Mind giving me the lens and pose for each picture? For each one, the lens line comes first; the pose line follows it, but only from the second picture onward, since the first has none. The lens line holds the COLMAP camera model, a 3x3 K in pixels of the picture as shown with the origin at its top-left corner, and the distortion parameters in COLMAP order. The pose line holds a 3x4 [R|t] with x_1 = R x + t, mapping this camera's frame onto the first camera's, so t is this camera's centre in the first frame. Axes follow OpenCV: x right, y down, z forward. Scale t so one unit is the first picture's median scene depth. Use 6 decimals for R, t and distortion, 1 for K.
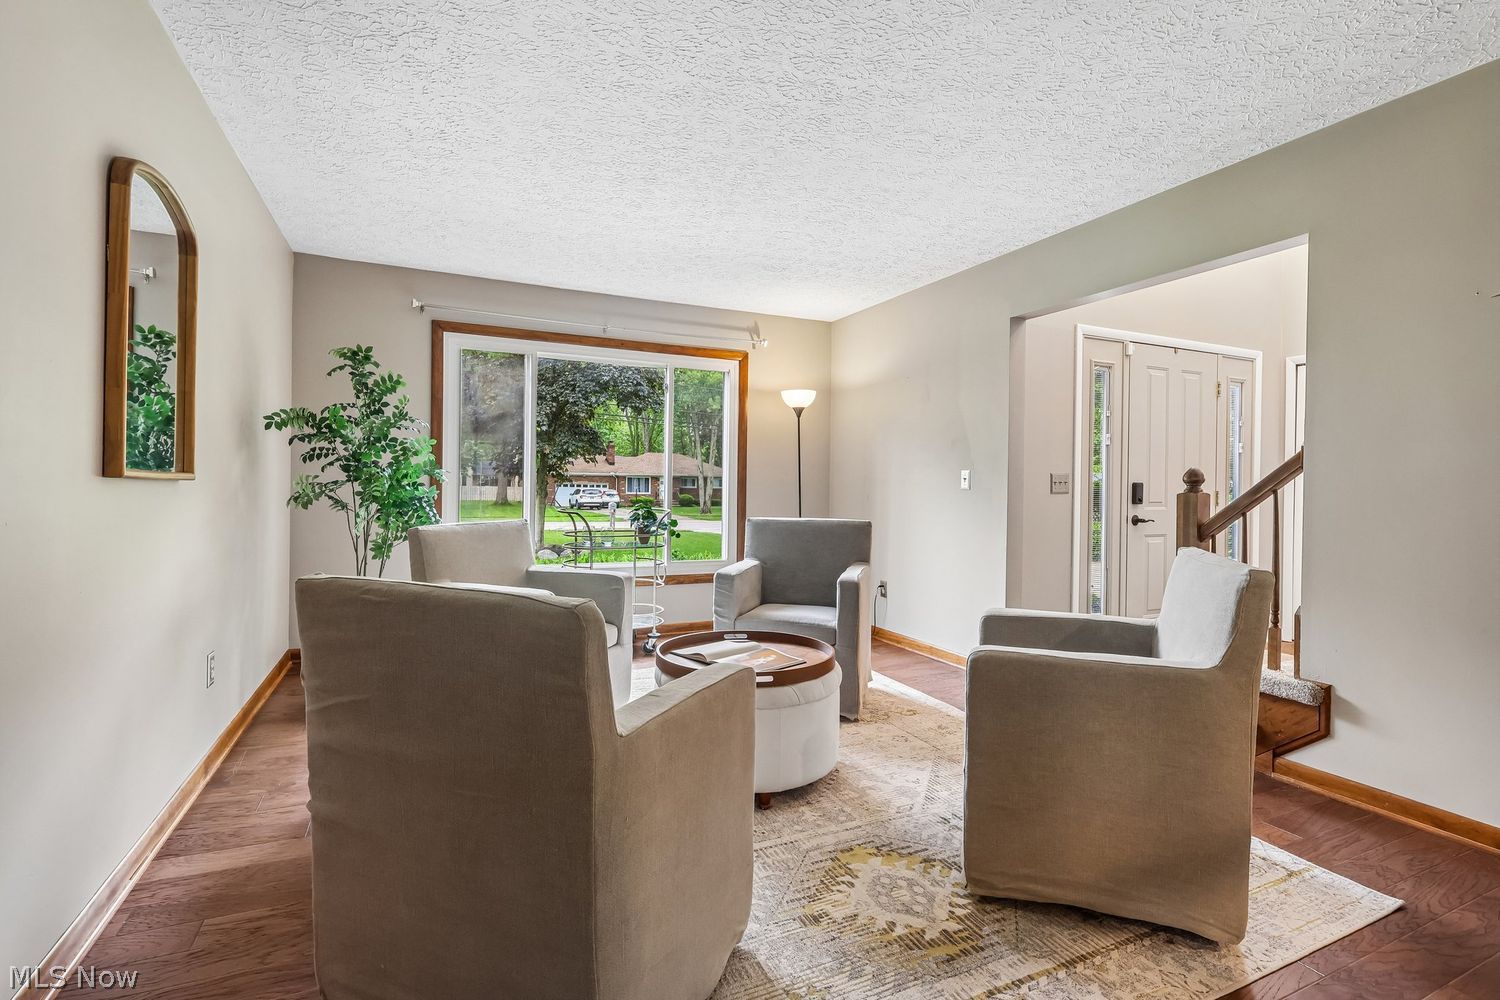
lens RADIAL K [[688.6, 0, 748.9], [0, 688.6, 491.6], [0, 0, 1]] dist [-0.001414, -0.000188]
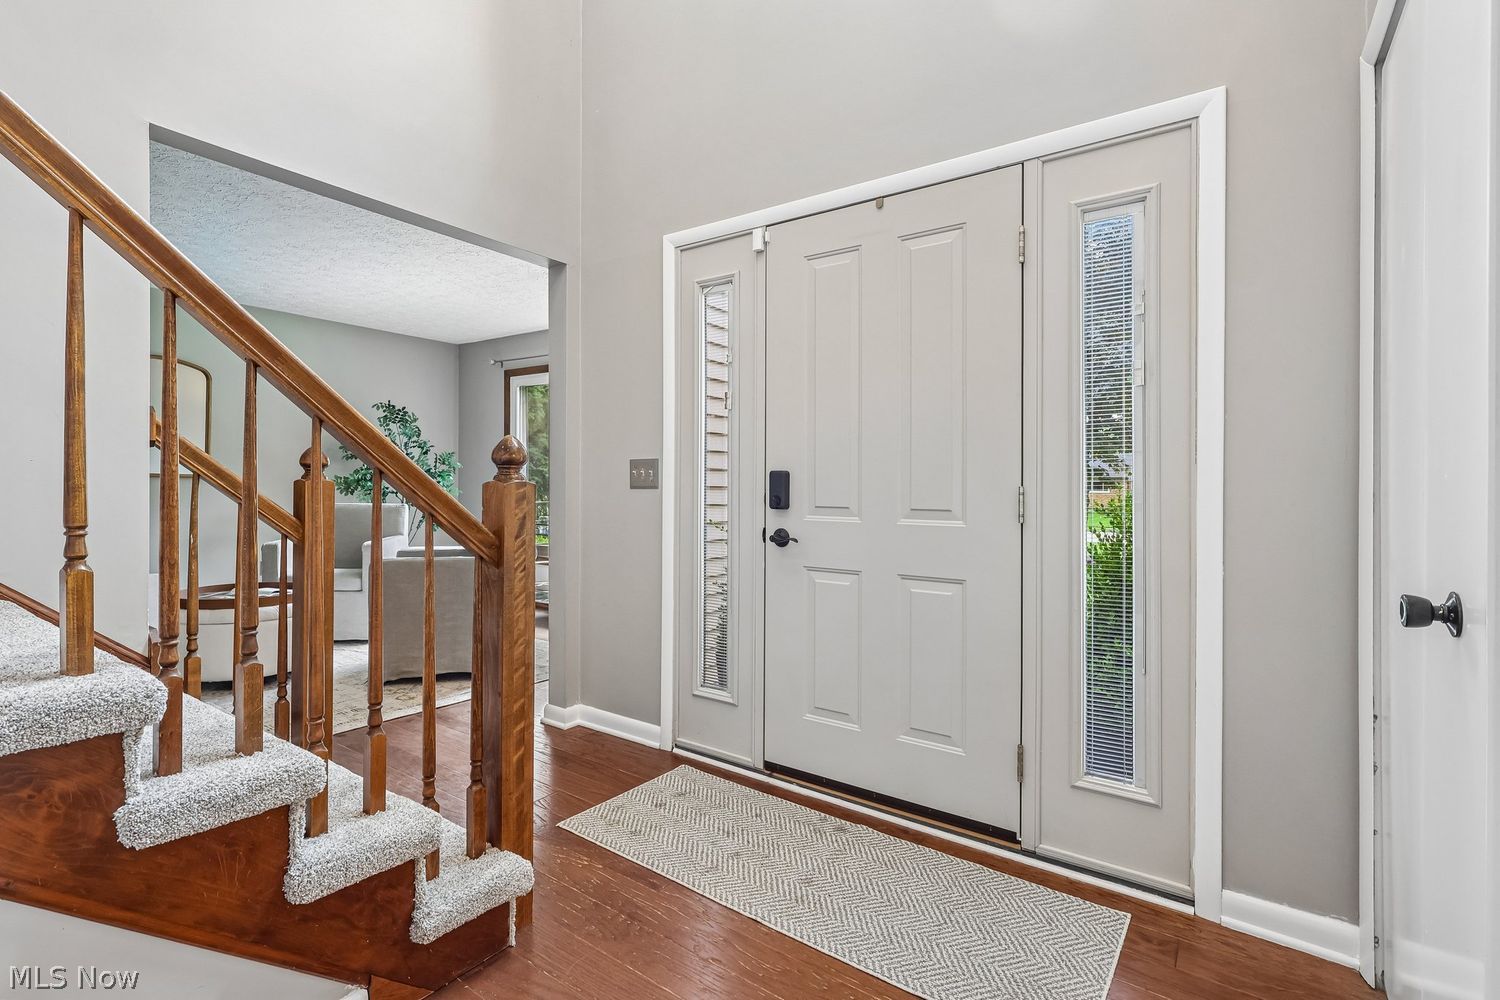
lens RADIAL K [[715.2, 0, 748.8], [0, 715.2, 477.1], [0, 0, 1]] dist [0.000615, 0.000248]
pose [[0.490809, -0.016971, -0.871102, 1.060262], [-0.012253, 0.999577, -0.026377, 0.007924], [0.871181, 0.023620, 0.490393, 0.695932]]
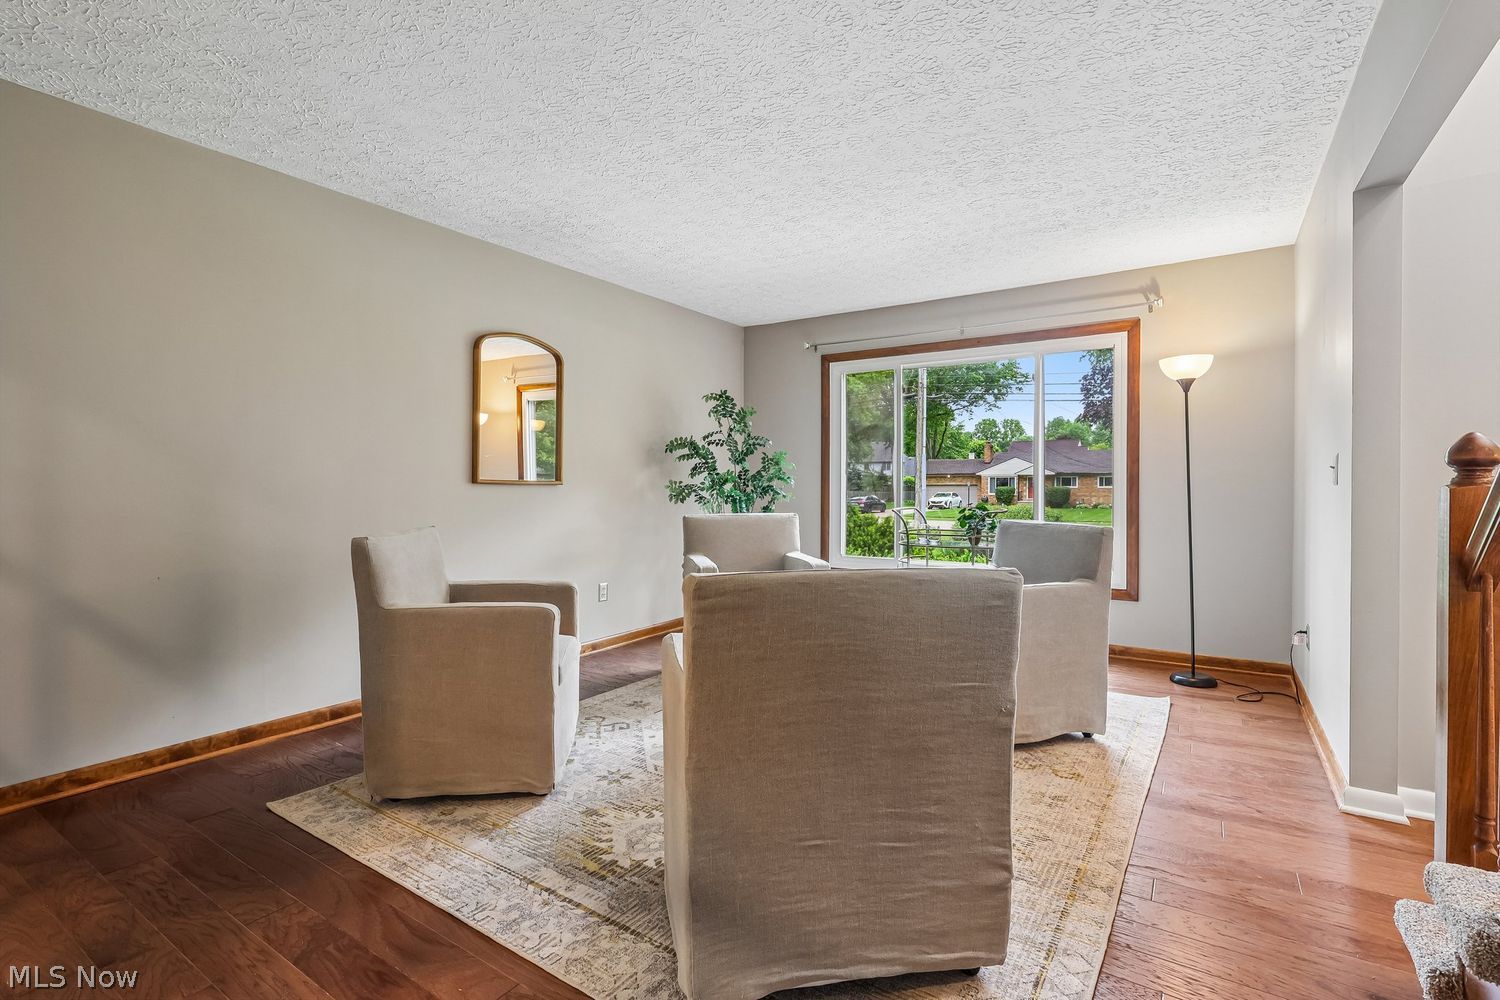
lens RADIAL K [[697.4, 0, 750.5], [0, 697.4, 491.1], [0, 0, 1]] dist [-0.000538, 0.000360]
pose [[0.525913, -0.004595, -0.850526, 0.537496], [0.000013, 0.999985, -0.005395, 0.005348], [0.850539, 0.002827, 0.525905, 0.215395]]
